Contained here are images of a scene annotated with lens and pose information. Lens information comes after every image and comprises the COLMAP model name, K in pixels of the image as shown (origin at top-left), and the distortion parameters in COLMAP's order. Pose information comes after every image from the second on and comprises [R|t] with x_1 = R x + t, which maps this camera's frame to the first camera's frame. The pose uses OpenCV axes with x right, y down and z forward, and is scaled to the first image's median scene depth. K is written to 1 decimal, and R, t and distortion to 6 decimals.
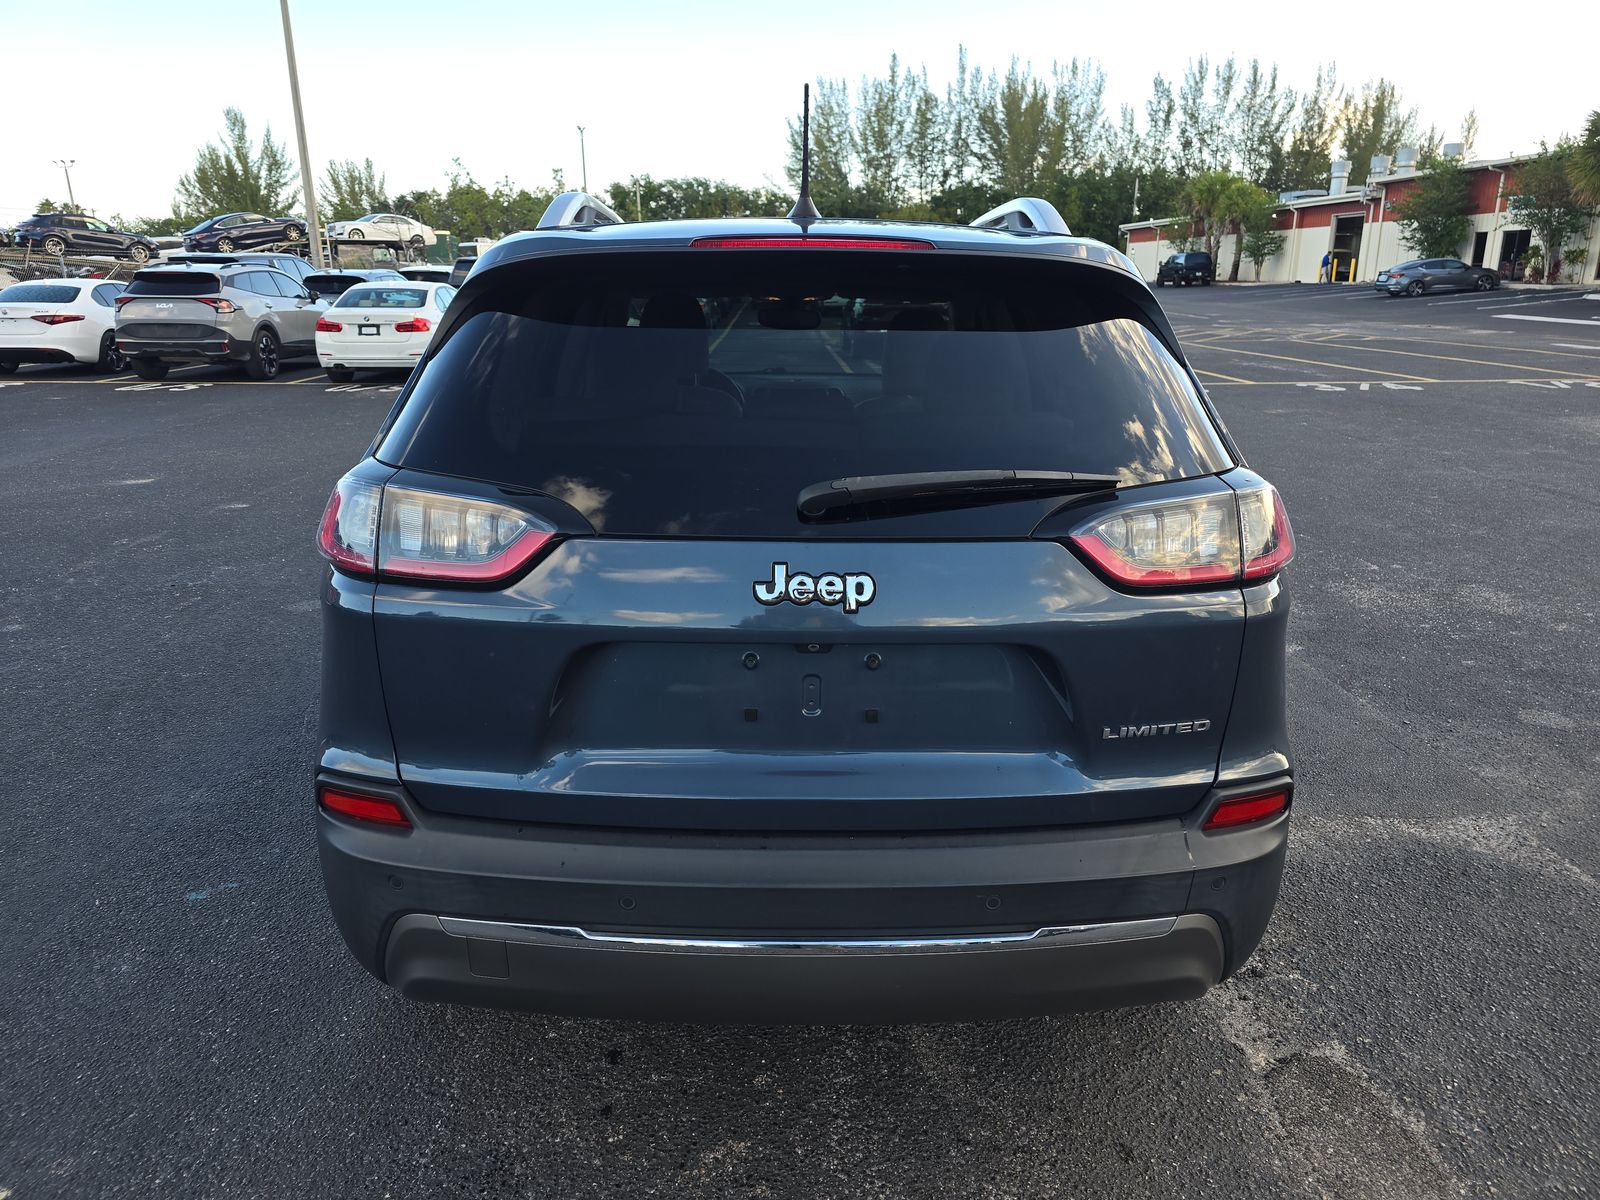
lens RADIAL K [[1083.1, 0, 794.7], [0, 1083.1, 591.2], [0, 0, 1]] dist [0.035398, -0.028933]
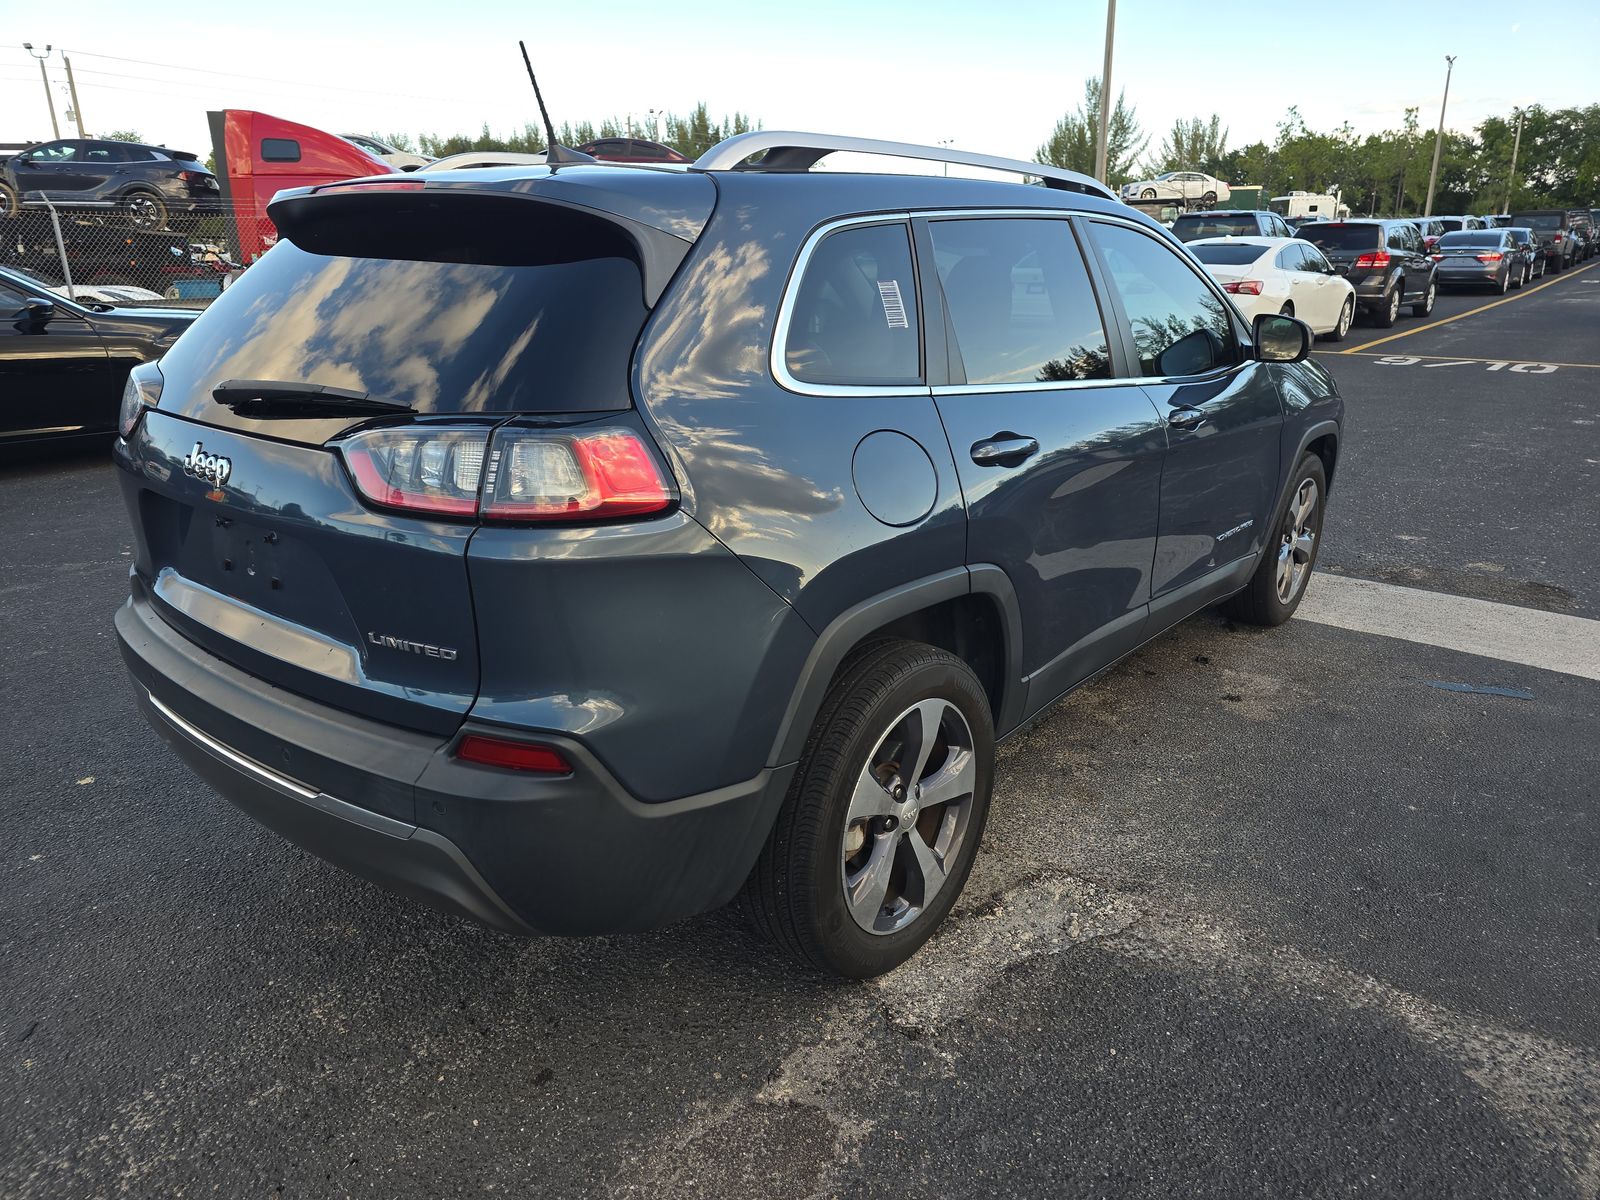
lens RADIAL K [[1083.1, 0, 794.7], [0, 1083.1, 591.2], [0, 0, 1]] dist [0.035398, -0.028933]
pose [[0.762724, 0.187704, -0.618886, 0.770704], [-0.166549, 0.981687, 0.092481, -0.051972], [0.624911, 0.032537, 0.780017, 0.249387]]
